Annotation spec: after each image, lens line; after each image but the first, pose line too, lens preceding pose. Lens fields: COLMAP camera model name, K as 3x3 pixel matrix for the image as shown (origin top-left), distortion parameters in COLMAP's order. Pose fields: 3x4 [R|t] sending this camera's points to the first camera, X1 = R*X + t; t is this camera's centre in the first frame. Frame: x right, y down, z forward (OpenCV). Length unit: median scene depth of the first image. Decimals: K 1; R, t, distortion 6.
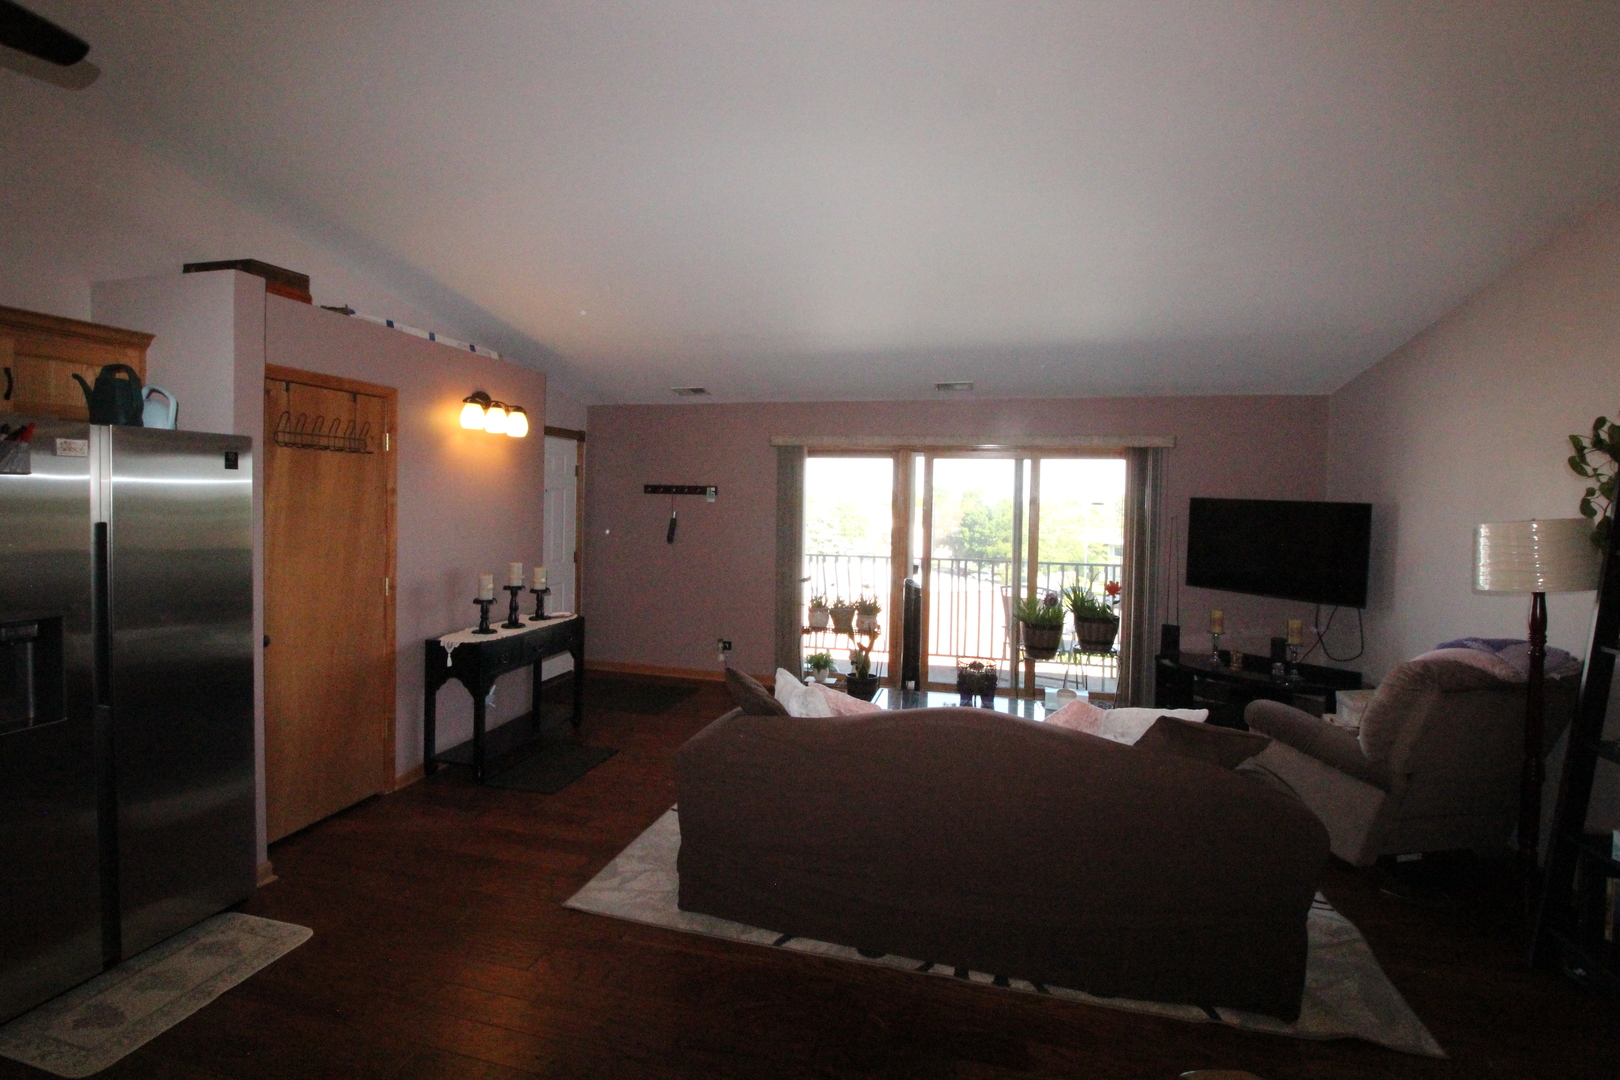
lens RADIAL K [[743.9, 0, 807.2], [0, 743.9, 516.8], [0, 0, 1]] dist [-0.000170, -0.013320]
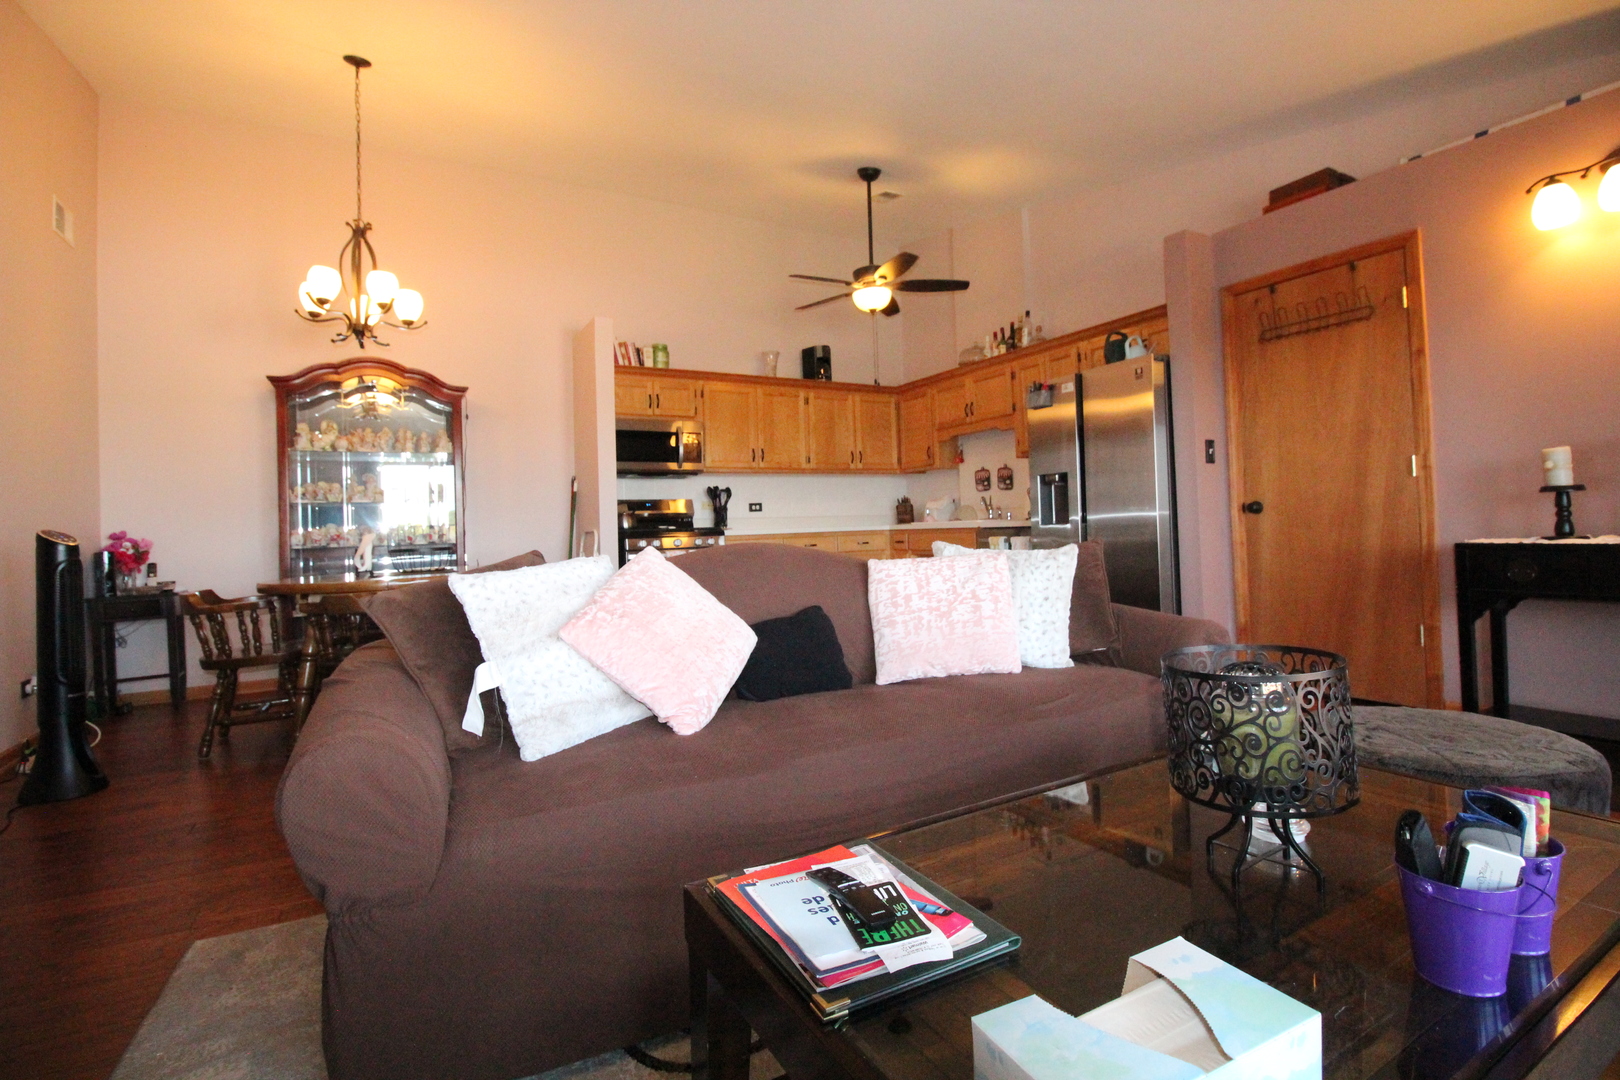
lens RADIAL K [[743.9, 0, 807.2], [0, 743.9, 516.8], [0, 0, 1]] dist [-0.000170, -0.013320]
pose [[-0.723181, 0.002091, -0.690655, 0.435231], [0.009620, 0.999929, -0.007046, 0.127069], [0.690591, -0.011740, -0.723150, 0.954124]]
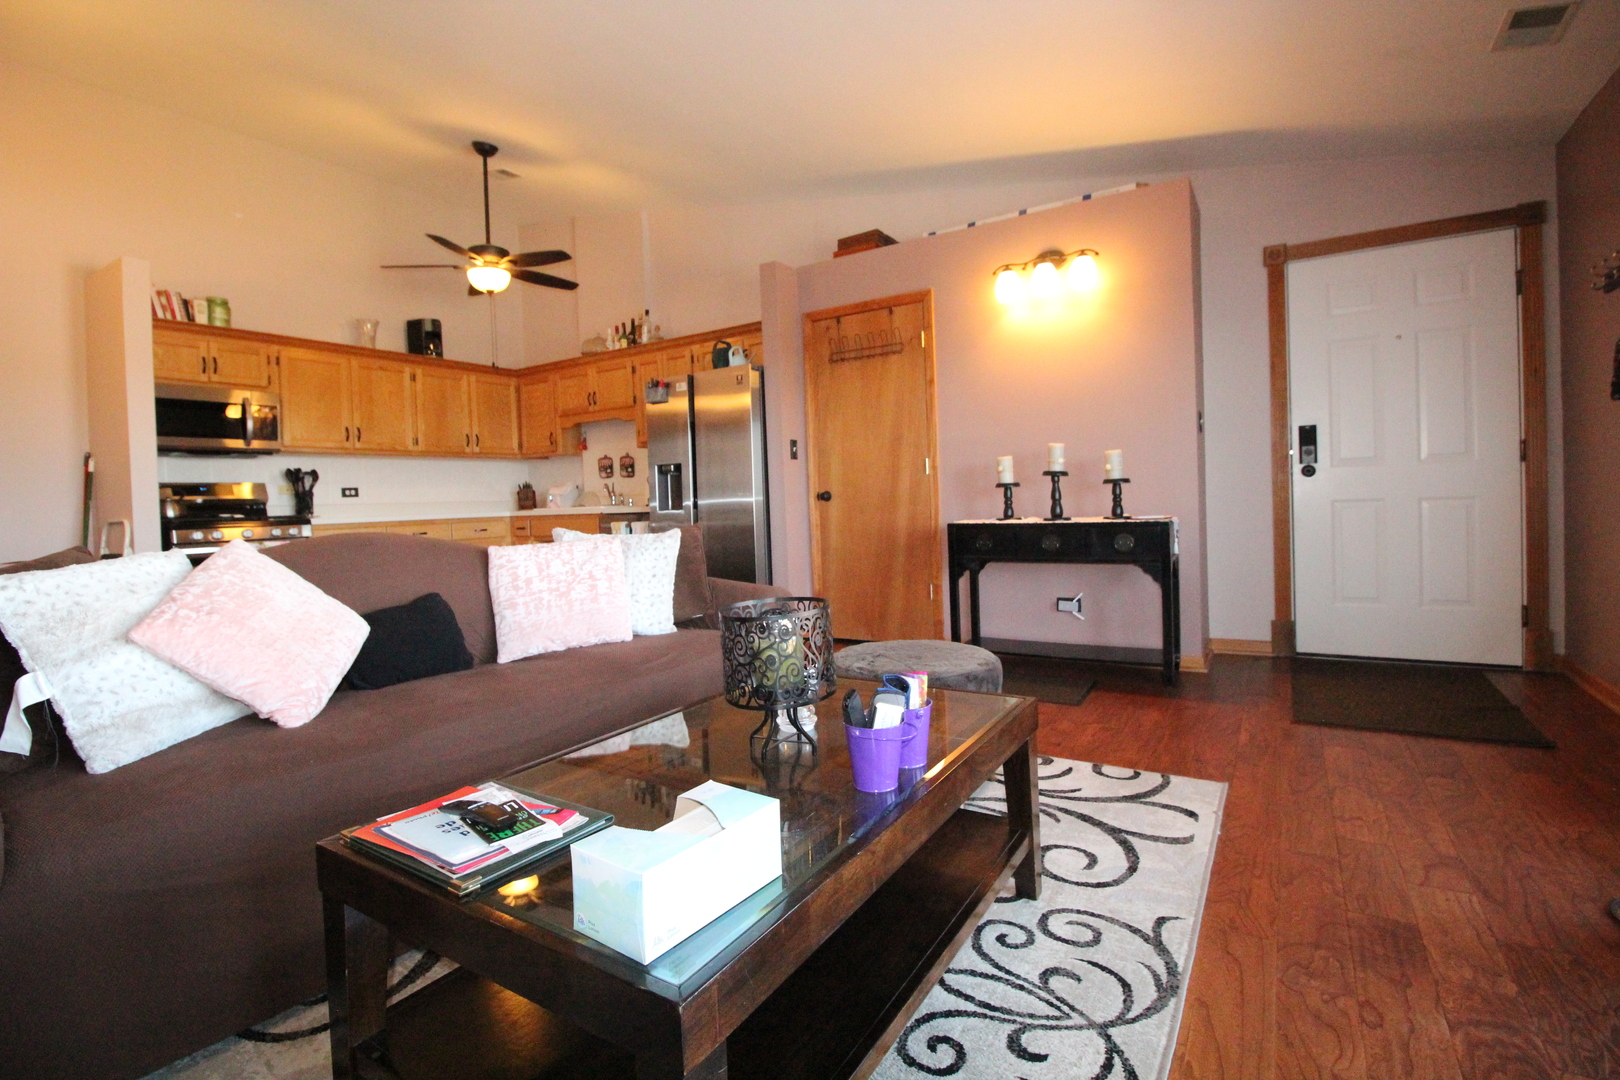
lens RADIAL K [[743.9, 0, 807.2], [0, 743.9, 516.8], [0, 0, 1]] dist [-0.000170, -0.013320]
pose [[-0.312548, 0.021496, -0.949659, 0.485922], [0.010974, 0.999759, 0.019018, 0.124298], [0.949839, -0.004478, -0.312708, 0.996746]]
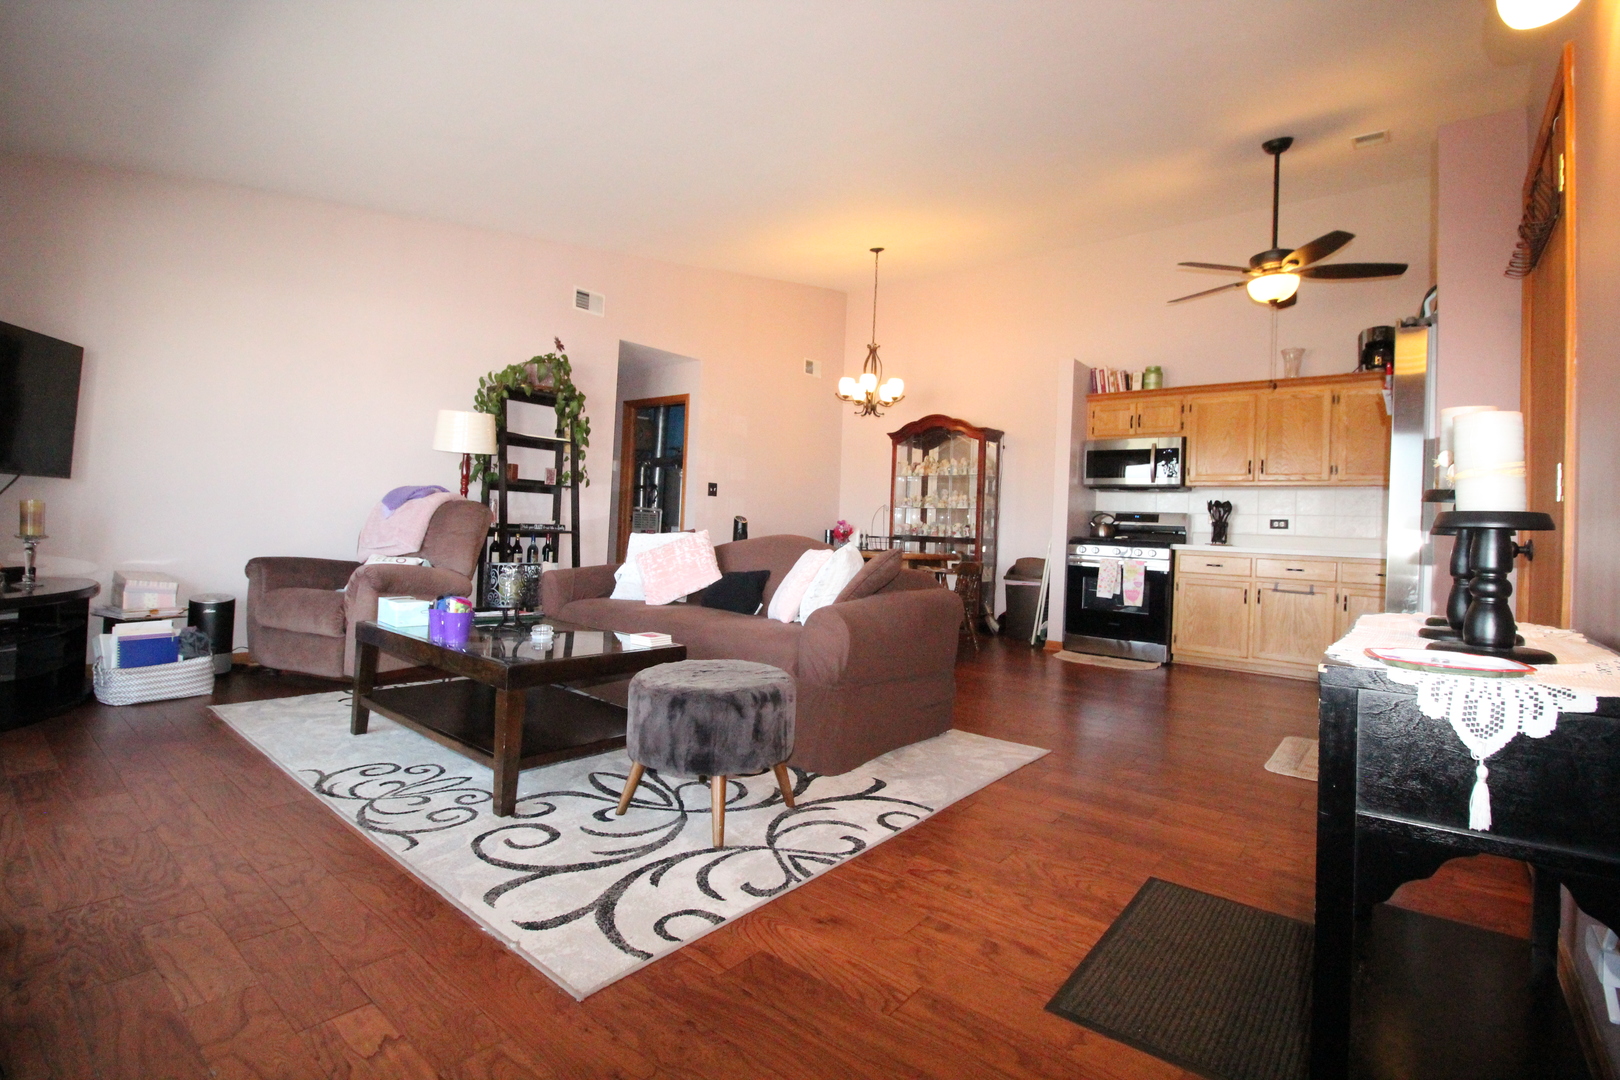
lens RADIAL K [[743.9, 0, 807.2], [0, 743.9, 516.8], [0, 0, 1]] dist [-0.000170, -0.013320]
pose [[-0.903413, -0.043145, 0.426596, -0.261609], [-0.044229, 0.998994, 0.007371, 0.112222], [-0.426485, -0.012209, -0.904412, 1.338533]]
